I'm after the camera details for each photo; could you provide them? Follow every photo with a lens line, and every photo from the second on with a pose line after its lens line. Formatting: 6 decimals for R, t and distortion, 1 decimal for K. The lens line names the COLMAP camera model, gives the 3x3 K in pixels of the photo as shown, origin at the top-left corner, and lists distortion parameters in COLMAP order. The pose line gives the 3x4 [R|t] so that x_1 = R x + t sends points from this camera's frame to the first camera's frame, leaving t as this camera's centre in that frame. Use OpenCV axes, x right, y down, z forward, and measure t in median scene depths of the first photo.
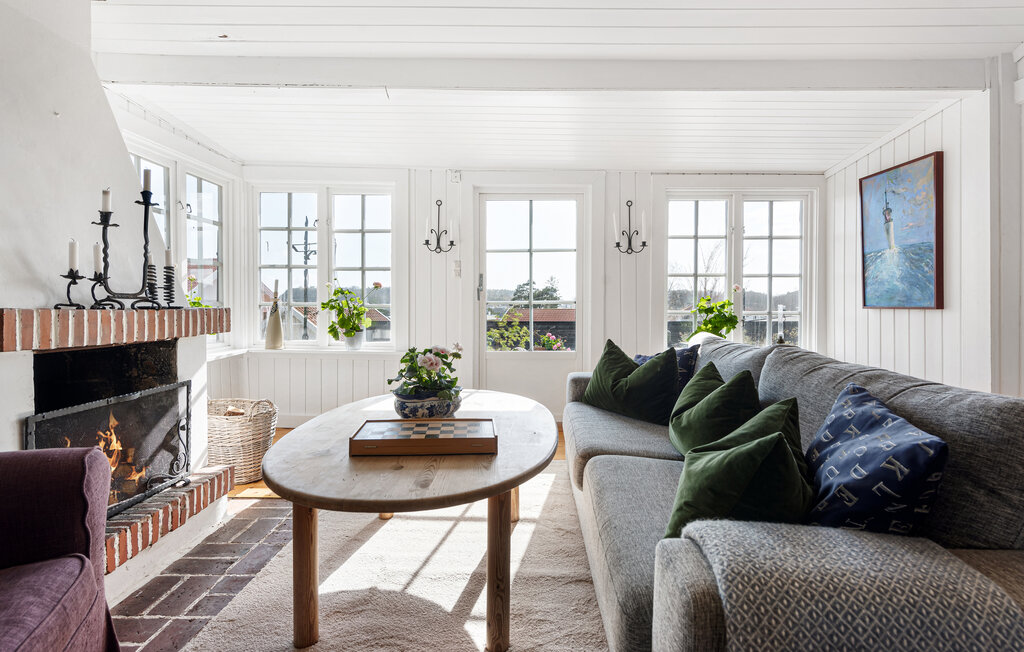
lens RADIAL K [[508.6, 0, 511.5], [0, 508.6, 314.8], [0, 0, 1]] dist [0.012792, -0.000808]
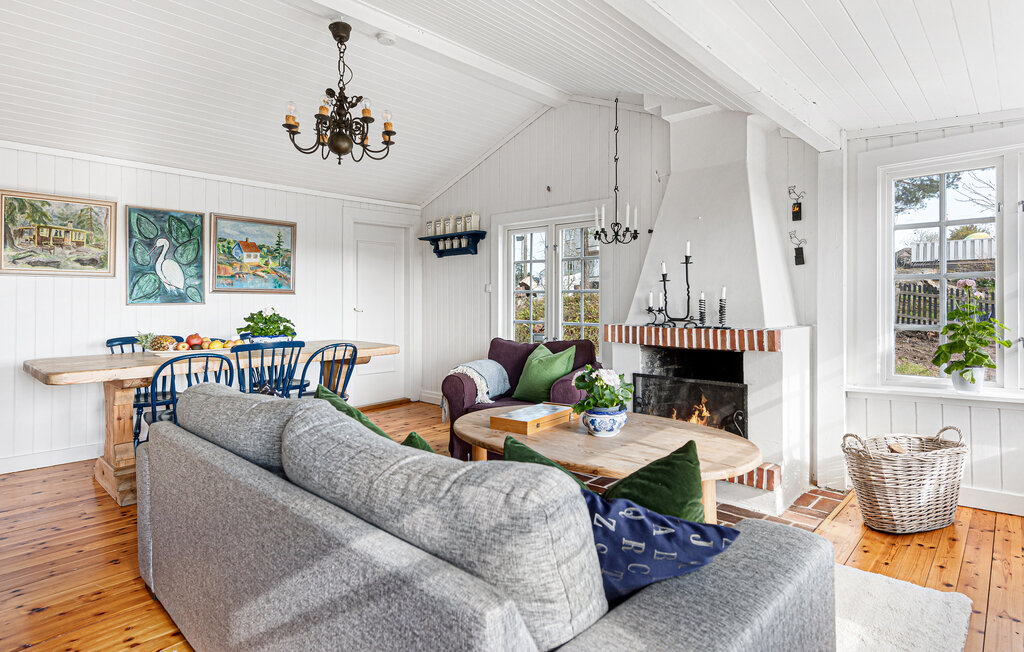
lens RADIAL K [[543.4, 0, 517.9], [0, 543.4, 301.4], [0, 0, 1]] dist [0.002088, 0.000010]
pose [[-0.676990, -0.000992, -0.735992, 0.915042], [-0.011920, 0.999883, 0.009616, -0.102940], [0.735896, 0.015283, -0.676922, 1.737734]]
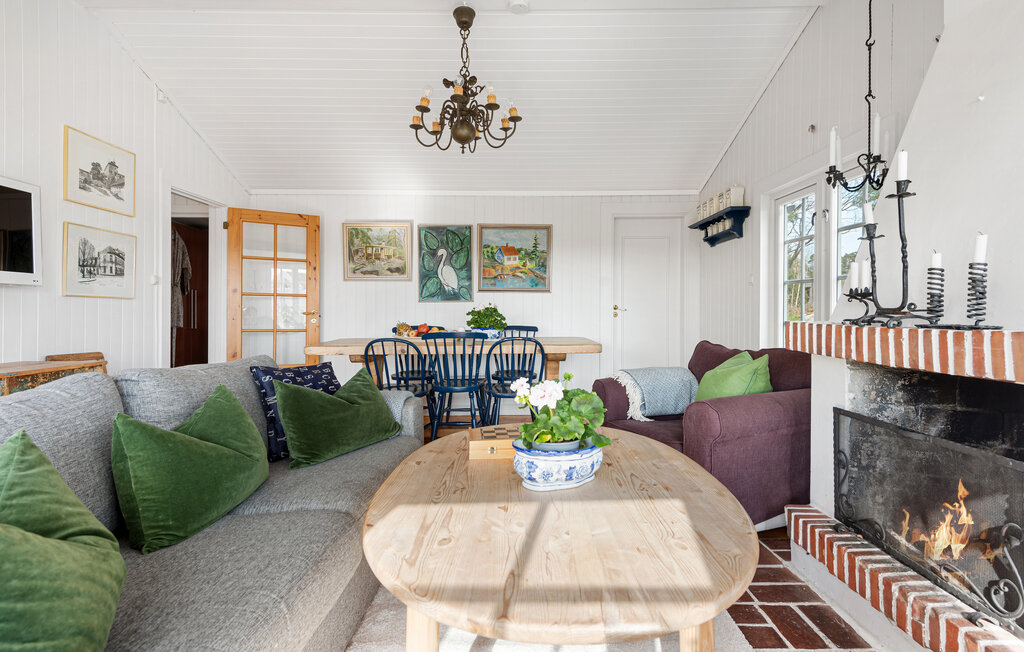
lens RADIAL K [[508.6, 0, 511.5], [0, 508.6, 314.8], [0, 0, 1]] dist [0.012792, -0.000808]
pose [[-0.999994, -0.001915, -0.002935, -0.096894], [-0.001985, 0.999715, 0.023784, -0.046973], [0.002889, 0.023790, -0.999713, 1.760426]]
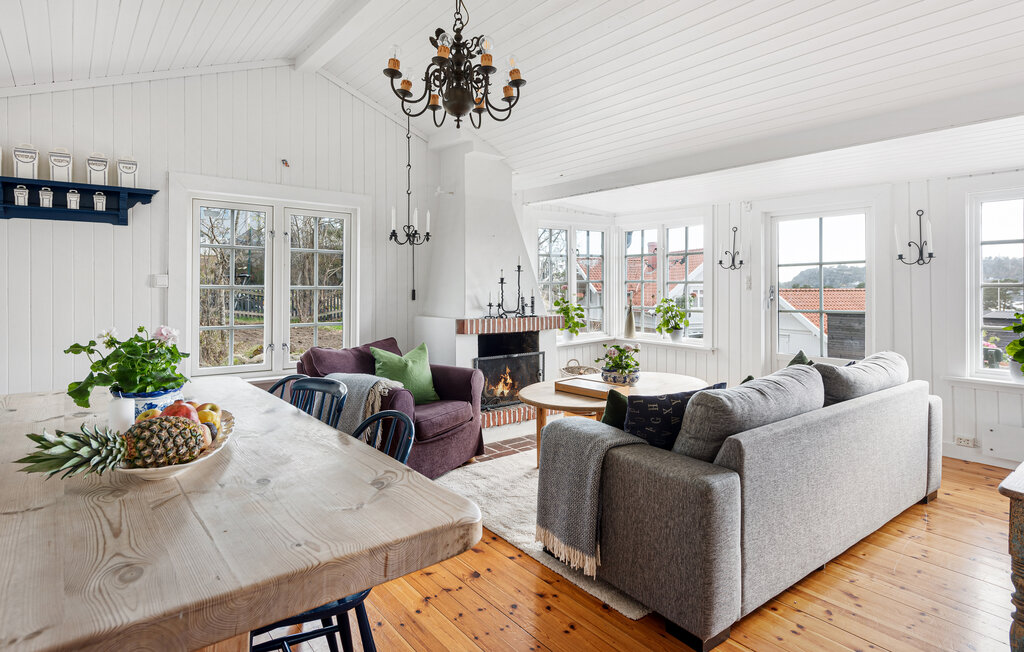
lens RADIAL K [[555.7, 0, 512.7], [0, 555.7, 282.7], [0, 0, 1]] dist [0.001932, -0.000036]
pose [[0.620654, -0.009121, -0.784031, 1.160871], [-0.010246, 0.999753, -0.019741, -0.113310], [0.784018, 0.020286, 0.620407, -0.527981]]
